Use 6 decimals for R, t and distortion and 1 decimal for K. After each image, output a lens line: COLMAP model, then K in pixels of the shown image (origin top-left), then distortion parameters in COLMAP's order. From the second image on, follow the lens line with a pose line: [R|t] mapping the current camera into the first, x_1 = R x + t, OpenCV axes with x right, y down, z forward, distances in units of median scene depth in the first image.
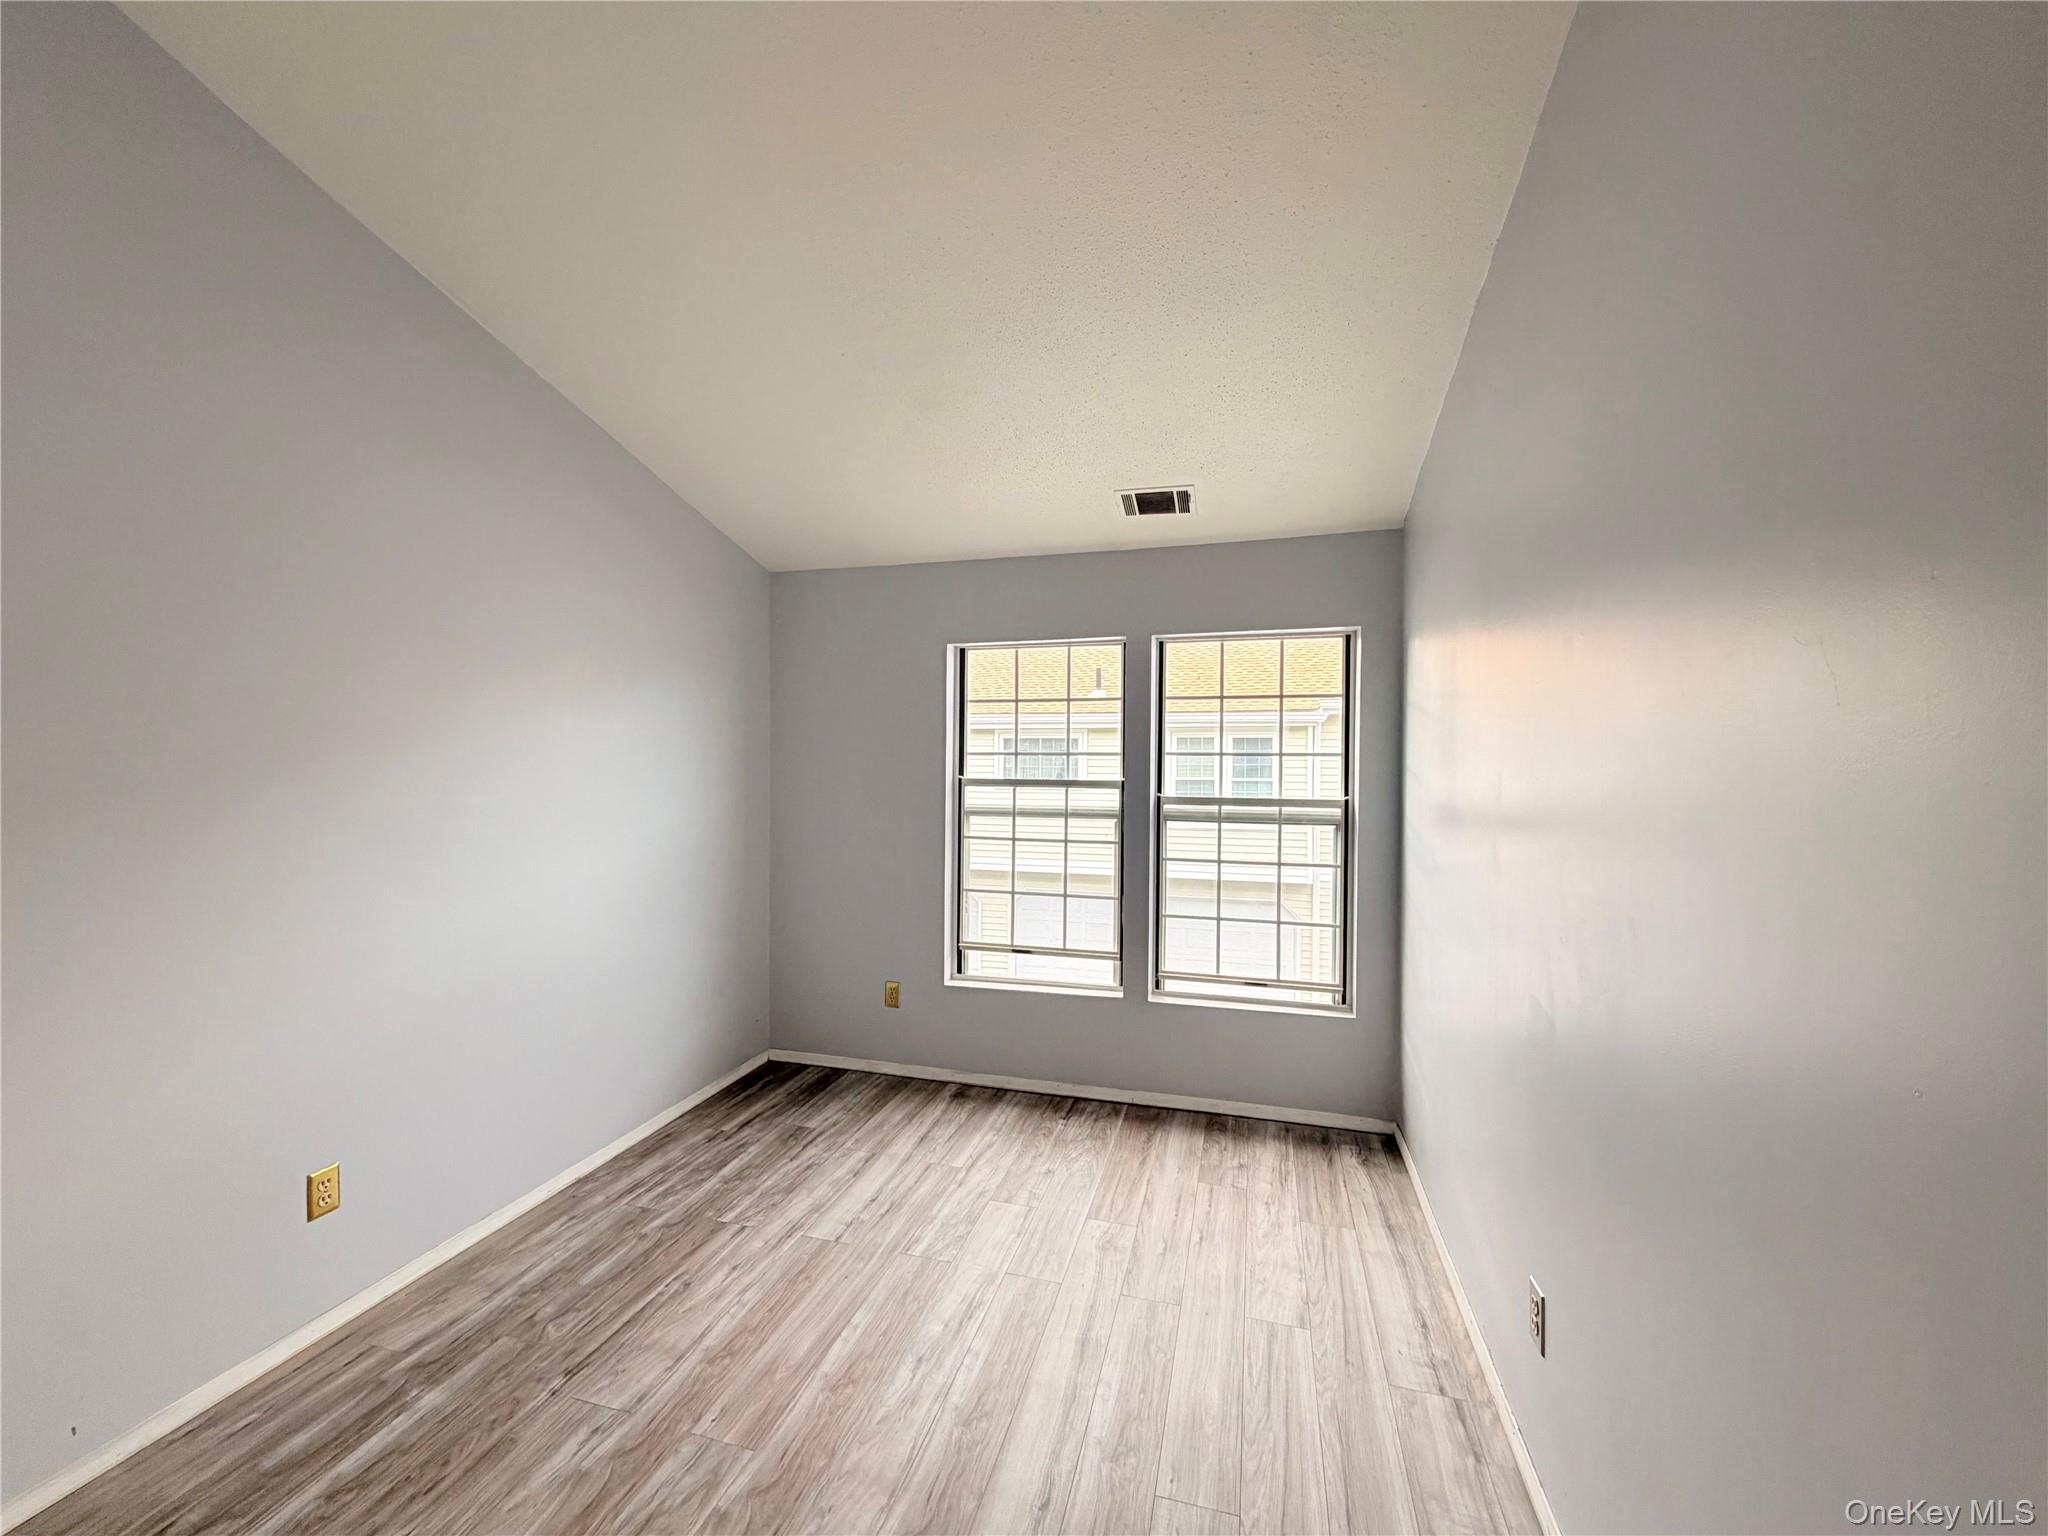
lens RADIAL K [[794.9, 0, 1024.0], [0, 794.9, 768.0], [0, 0, 1]] dist [-0.000545, -0.000016]
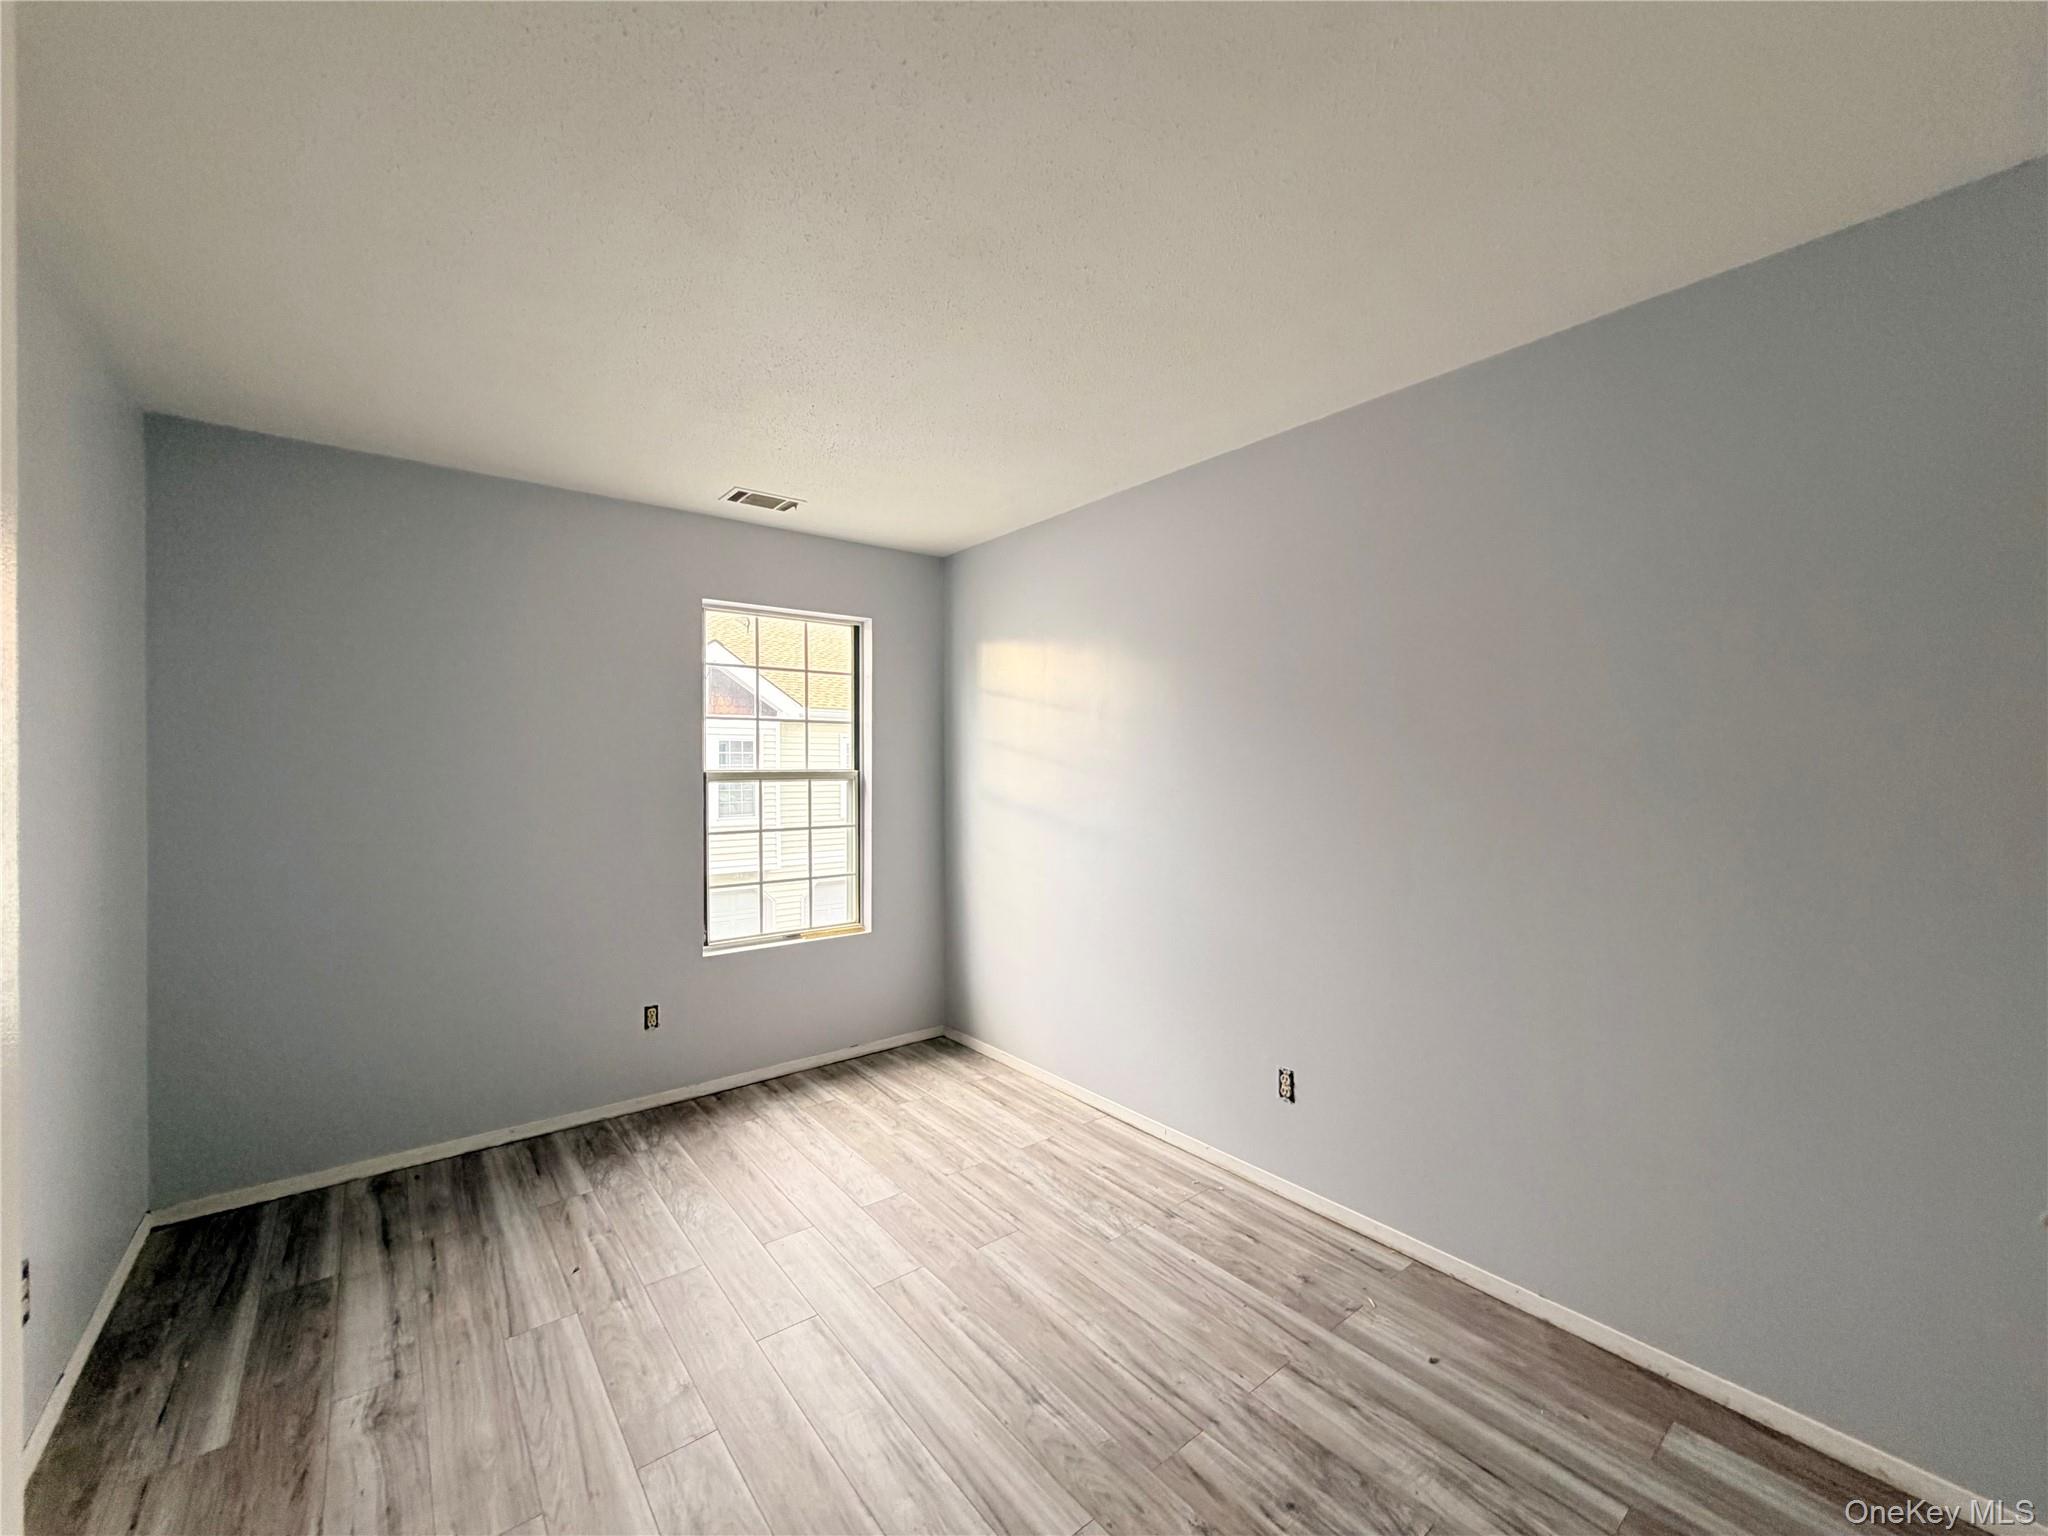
lens RADIAL K [[825.1, 0, 1011.9], [0, 825.1, 770.1], [0, 0, 1]] dist [-0.001452, -0.000012]
pose [[0.607234, -0.025057, 0.794128, -0.455701], [-0.000845, 0.999482, 0.032182, -0.000264], [-0.794522, -0.020212, 0.606898, 0.124859]]
